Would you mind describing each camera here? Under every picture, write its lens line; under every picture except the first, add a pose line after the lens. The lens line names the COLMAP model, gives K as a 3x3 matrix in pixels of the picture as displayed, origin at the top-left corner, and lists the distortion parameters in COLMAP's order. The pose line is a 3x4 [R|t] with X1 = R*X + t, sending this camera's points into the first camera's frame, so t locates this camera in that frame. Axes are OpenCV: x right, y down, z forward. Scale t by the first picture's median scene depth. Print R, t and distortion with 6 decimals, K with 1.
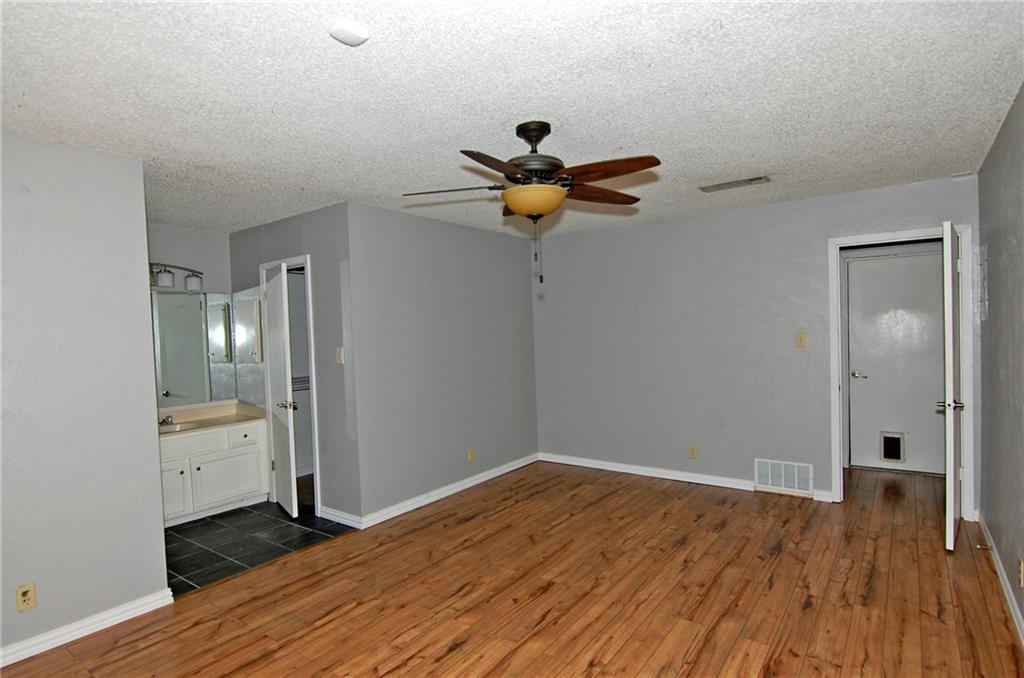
lens RADIAL K [[538.5, 0, 510.0], [0, 538.5, 348.2], [0, 0, 1]] dist [-0.000312, -0.000169]
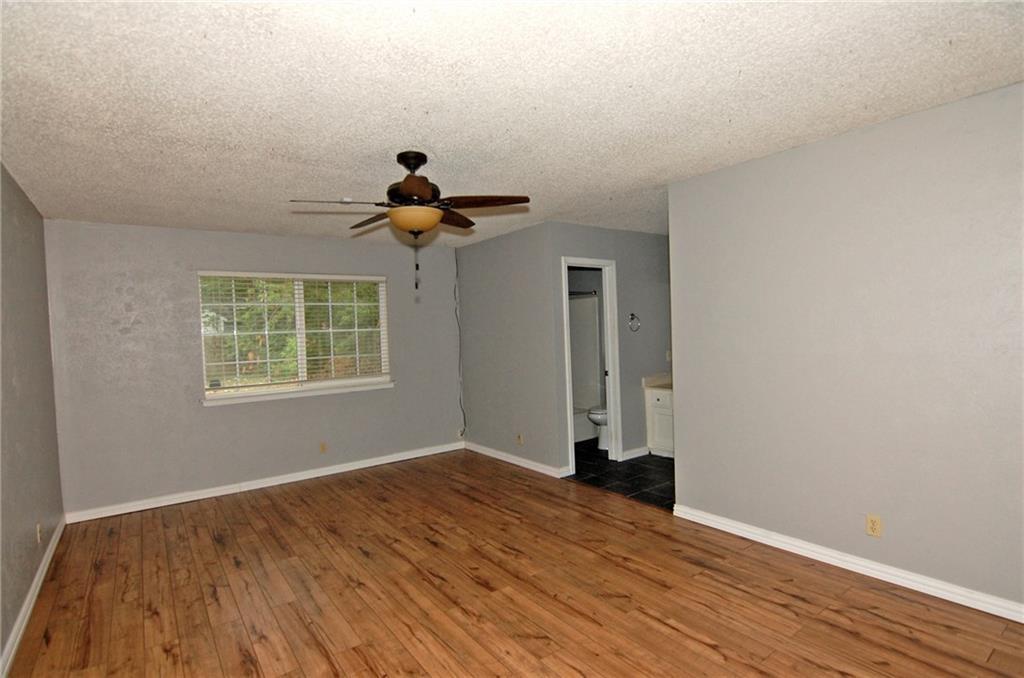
lens RADIAL K [[516.1, 0, 509.6], [0, 516.1, 330.7], [0, 0, 1]] dist [-0.004812, -0.001897]
pose [[-0.303334, 0.045636, -0.951791, 0.922847], [0.014955, 0.998957, 0.043131, -0.061589], [0.952767, -0.001151, -0.303700, 1.316024]]
